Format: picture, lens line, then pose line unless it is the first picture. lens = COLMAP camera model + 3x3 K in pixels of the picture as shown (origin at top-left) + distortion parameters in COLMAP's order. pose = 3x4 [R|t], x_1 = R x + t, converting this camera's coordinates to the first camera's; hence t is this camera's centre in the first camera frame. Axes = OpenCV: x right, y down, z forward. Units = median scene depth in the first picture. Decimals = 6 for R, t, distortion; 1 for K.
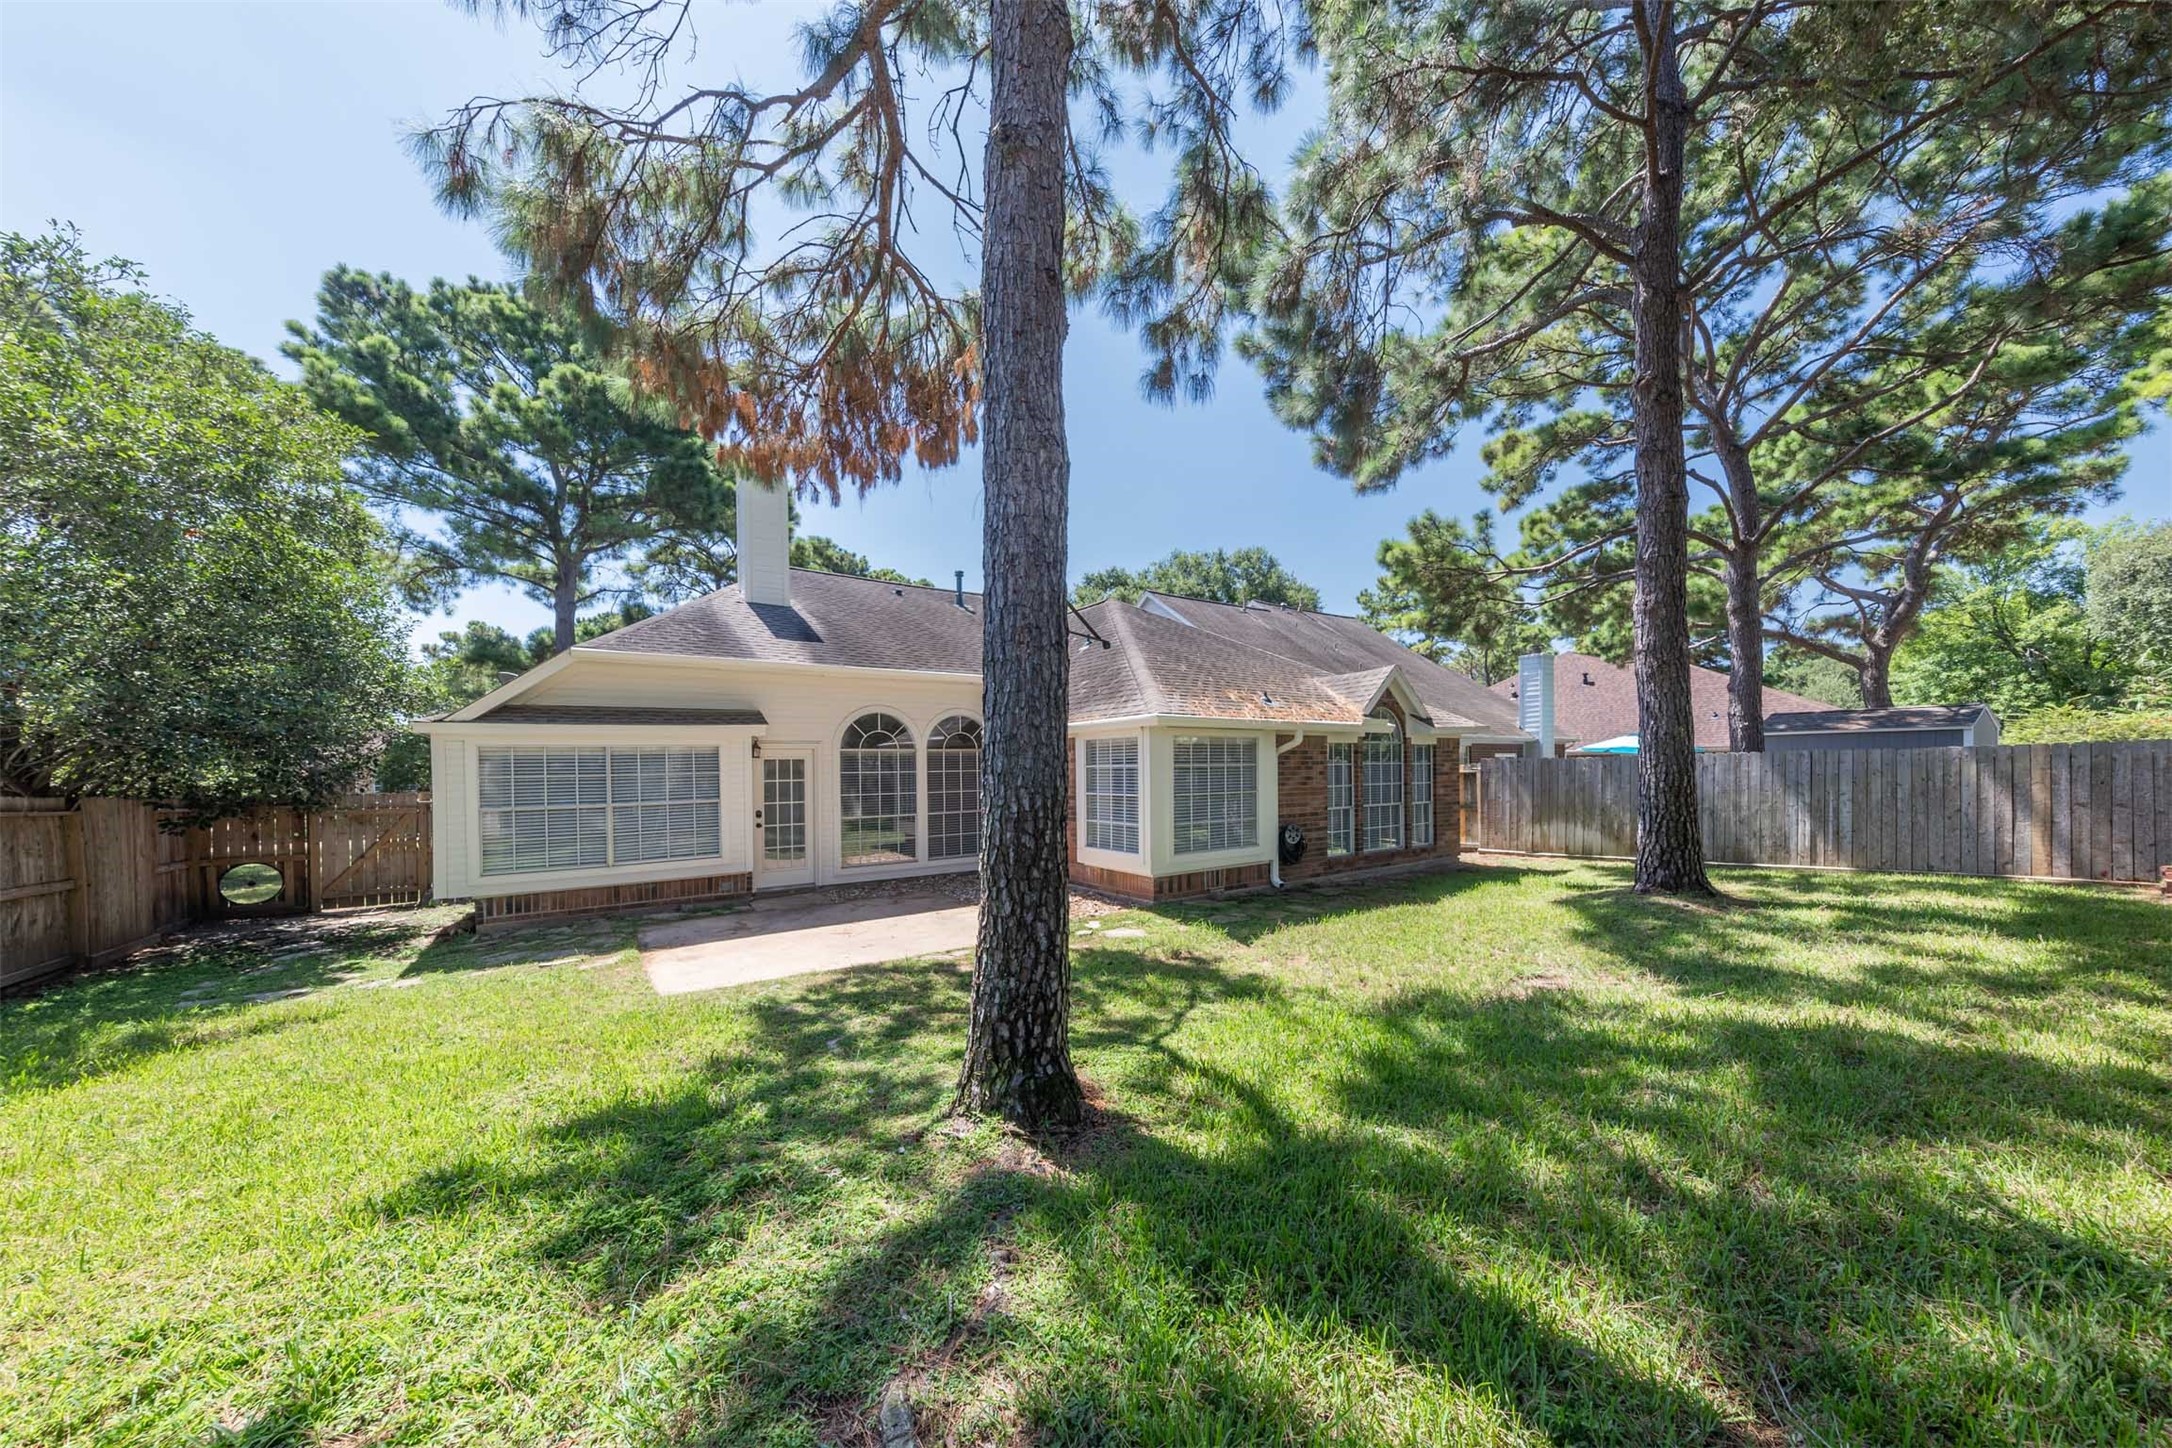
lens RADIAL K [[708.9, 0, 1091.6], [0, 708.9, 763.3], [0, 0, 1]] dist [0.004716, -0.000110]
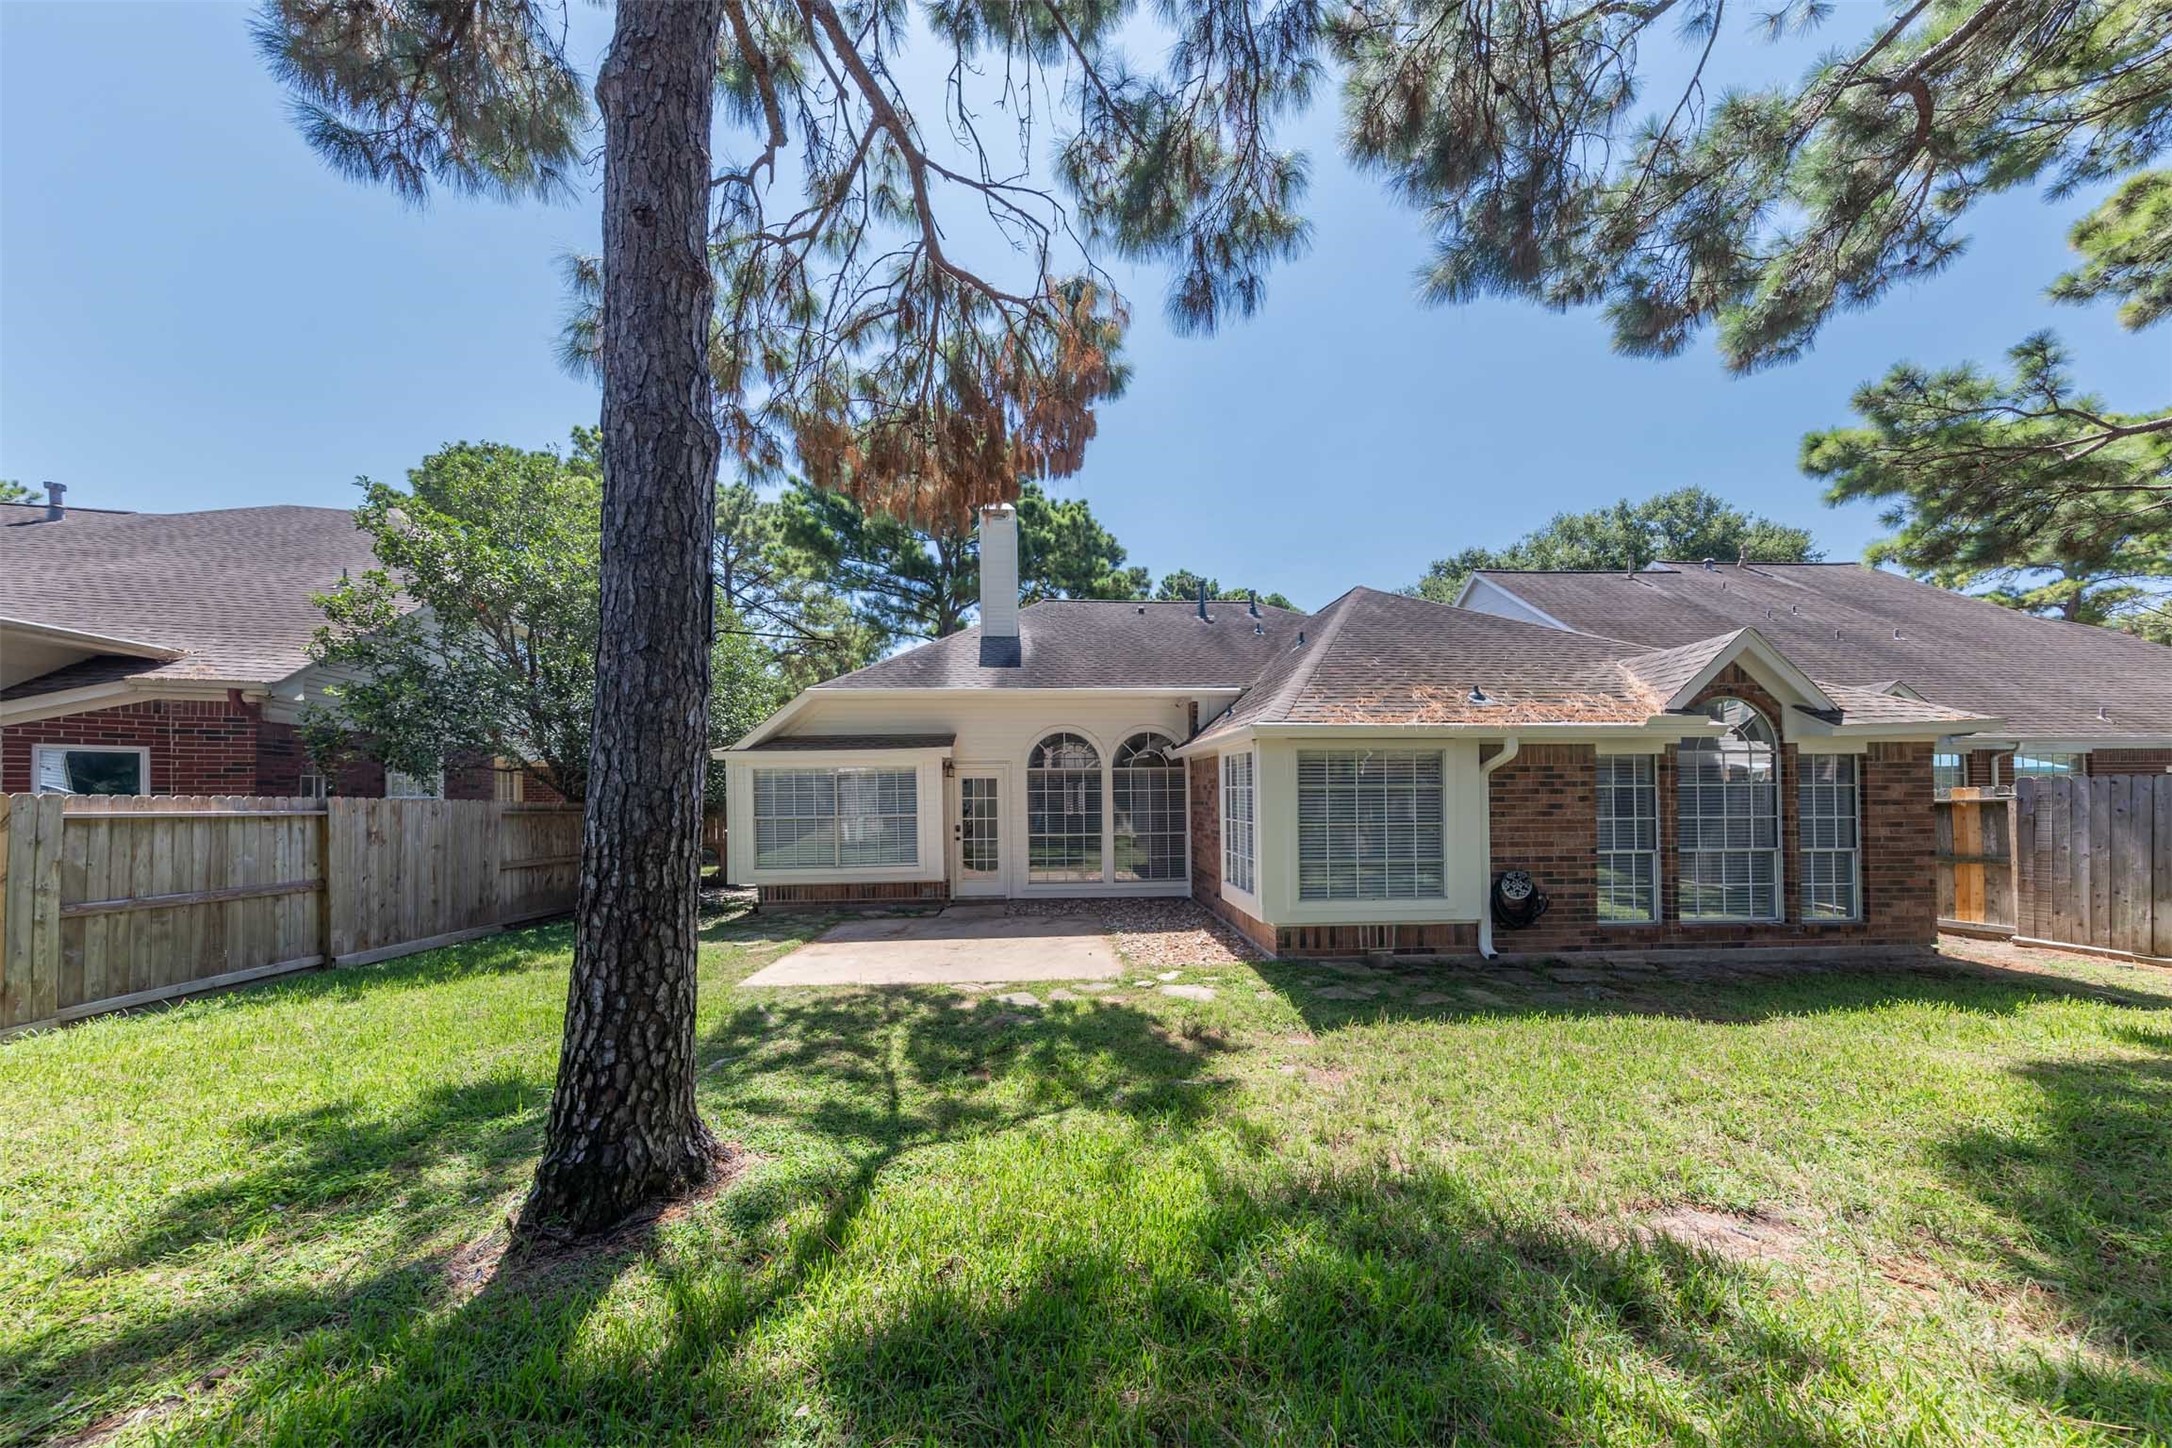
lens RADIAL K [[696.4, 0, 1123.2], [0, 696.4, 775.9], [0, 0, 1]] dist [0.010797, -0.002768]
pose [[0.855764, -0.000870, -0.517366, 0.323899], [-0.001119, 0.999993, -0.003533, -0.006194], [0.517366, 0.003602, 0.855757, 0.218172]]
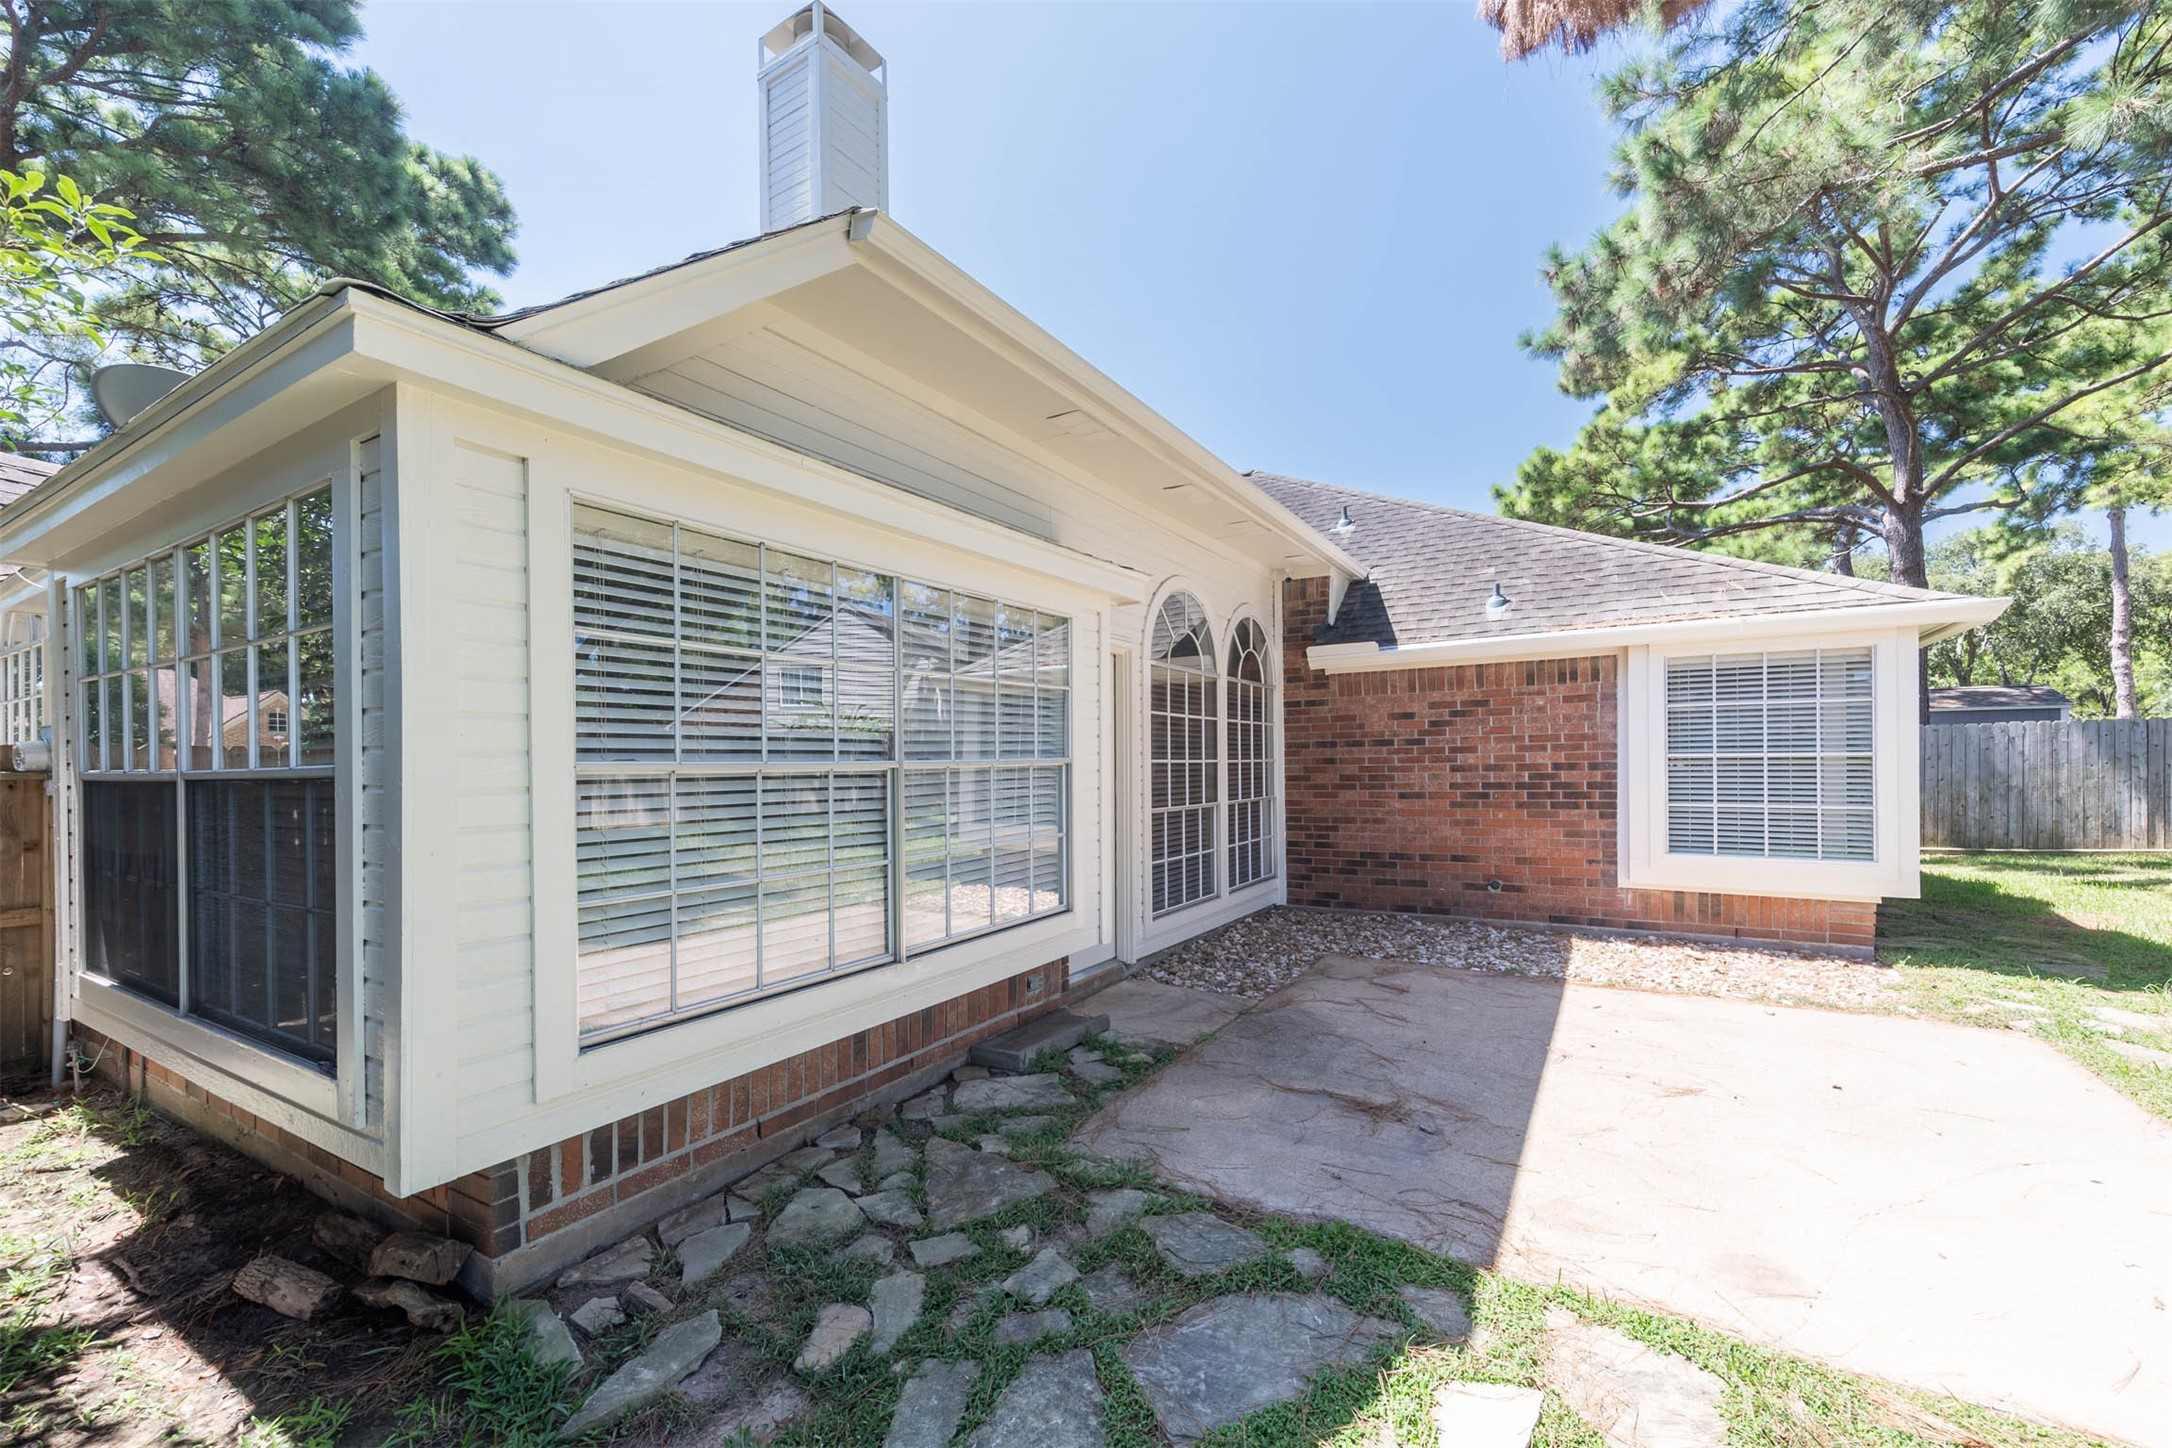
lens RADIAL K [[855.0, 0, 1025.2], [0, 855.0, 758.9], [0, 0, 1]] dist [0.000814, 0.000133]
pose [[0.916049, 0.011272, 0.400908, -0.715189], [-0.010254, 0.999936, -0.004684, 0.051997], [-0.400935, 0.000179, 0.916106, 0.581387]]
